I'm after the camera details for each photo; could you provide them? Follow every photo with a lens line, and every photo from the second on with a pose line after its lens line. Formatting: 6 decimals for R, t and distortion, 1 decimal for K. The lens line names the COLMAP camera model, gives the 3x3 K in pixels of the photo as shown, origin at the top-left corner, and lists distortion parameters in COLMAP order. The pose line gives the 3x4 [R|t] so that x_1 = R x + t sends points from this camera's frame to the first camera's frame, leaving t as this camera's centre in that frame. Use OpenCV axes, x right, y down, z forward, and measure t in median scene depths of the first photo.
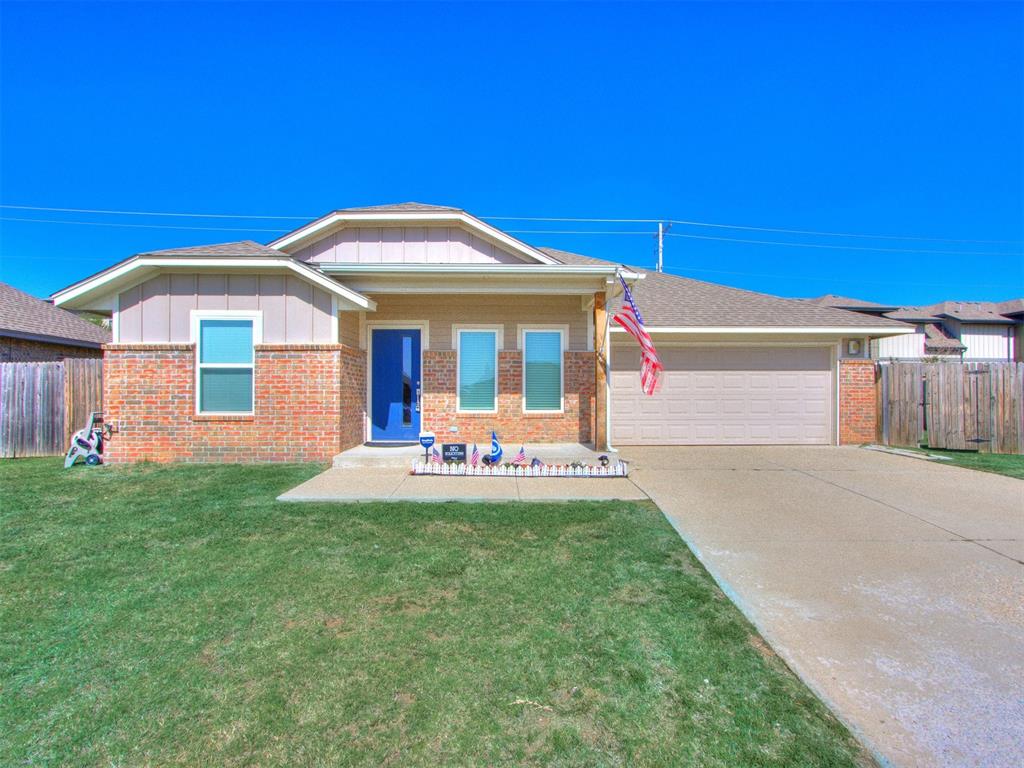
lens RADIAL K [[524.9, 0, 512.0], [0, 524.9, 384.0], [0, 0, 1]] dist [0.004821, 0.000796]
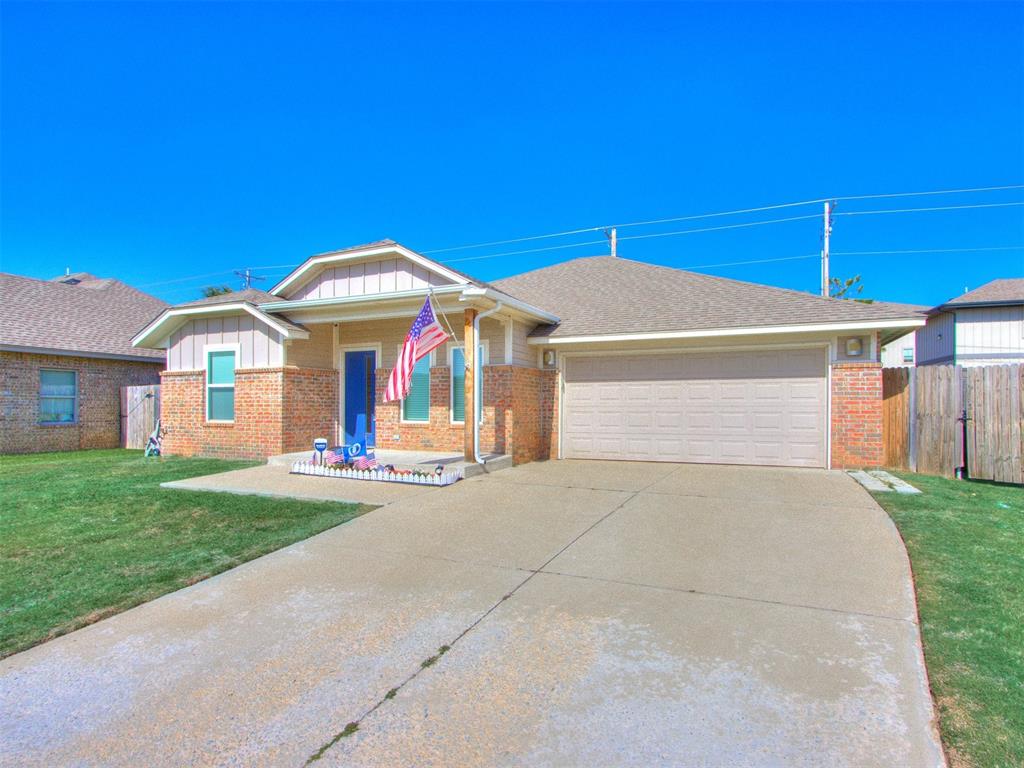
lens RADIAL K [[531.2, 0, 560.8], [0, 531.2, 396.6], [0, 0, 1]] dist [0.004563, 0.000290]
pose [[0.913196, -0.006732, -0.407464, 0.680890], [0.010125, 0.999930, 0.006172, -0.005445], [0.407394, -0.009762, 0.913200, 0.098654]]
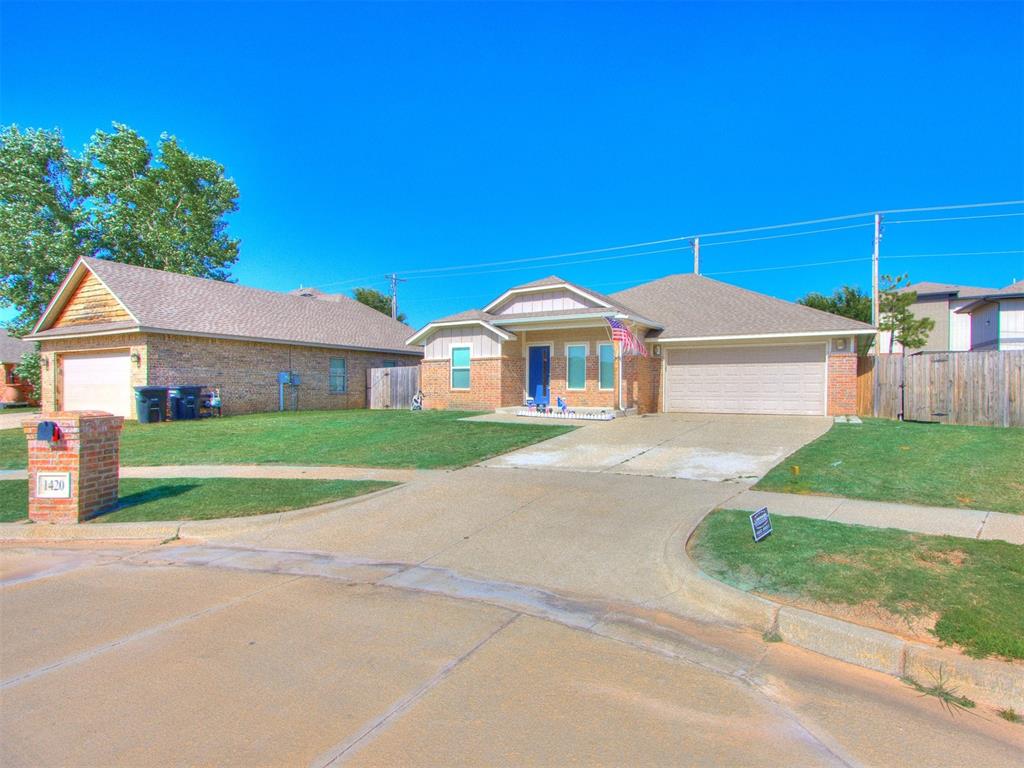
lens RADIAL K [[560.4, 0, 571.0], [0, 560.4, 384.8], [0, 0, 1]] dist [-0.026368, 0.032711]
pose [[0.857743, -0.000862, -0.514078, 0.941985], [0.011517, 0.999780, 0.017540, 0.001507], [0.513950, -0.020965, 0.857564, -0.705518]]
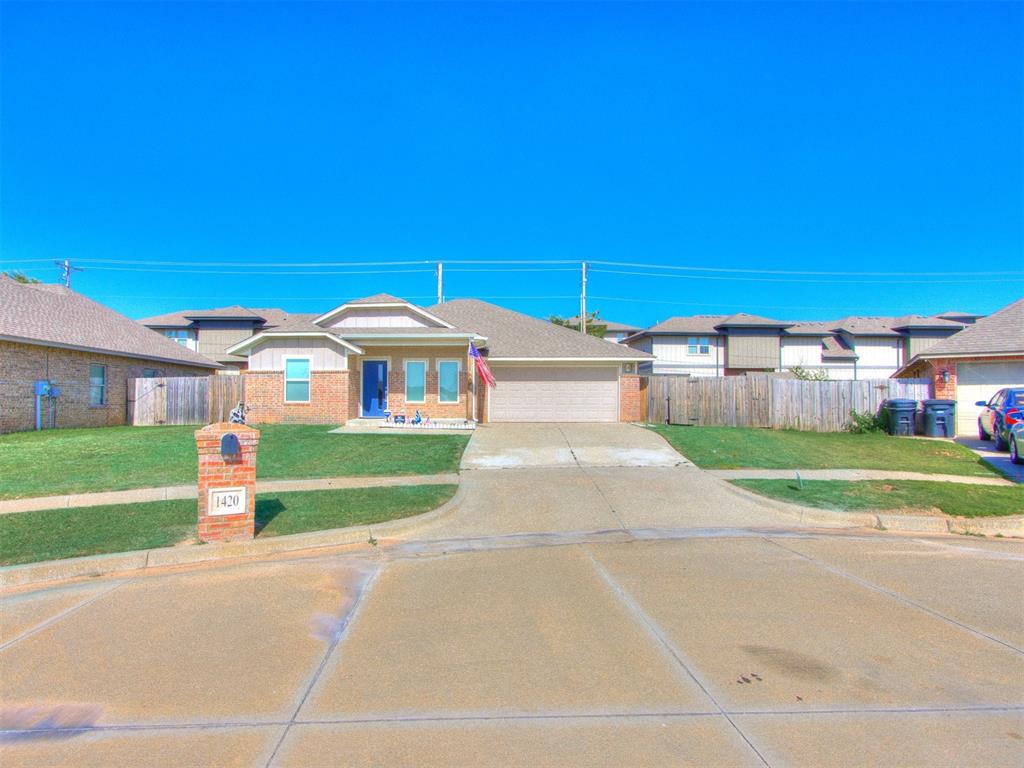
lens RADIAL K [[567.6, 0, 482.3], [0, 567.6, 390.6], [0, 0, 1]] dist [0.001791, 0.001115]
pose [[0.998777, 0.000875, -0.049433, 0.295399], [-0.000579, 0.999982, 0.006002, -0.004312], [0.049437, -0.005966, 0.998759, -1.140447]]
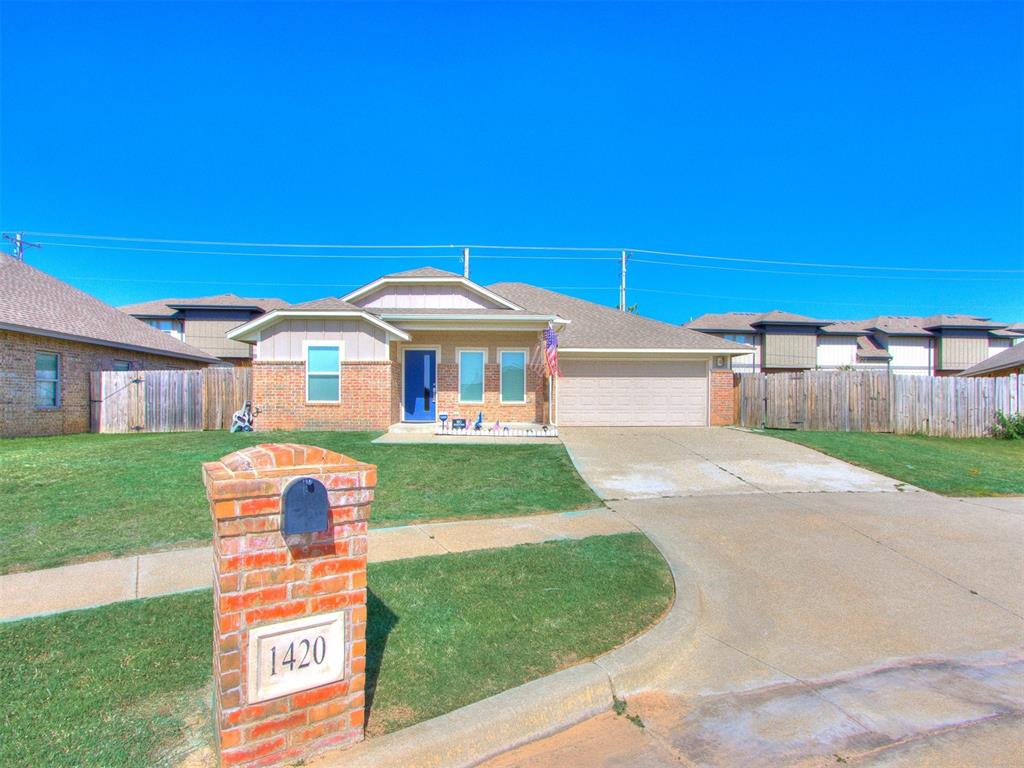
lens RADIAL K [[554.1, 0, 518.1], [0, 554.1, 400.5], [0, 0, 1]] dist [0.003386, 0.001223]
pose [[0.999522, 0.001363, 0.030876, 0.023173], [-0.001966, 0.999807, 0.019523, 0.013696], [-0.030844, -0.019574, 0.999333, -0.686353]]
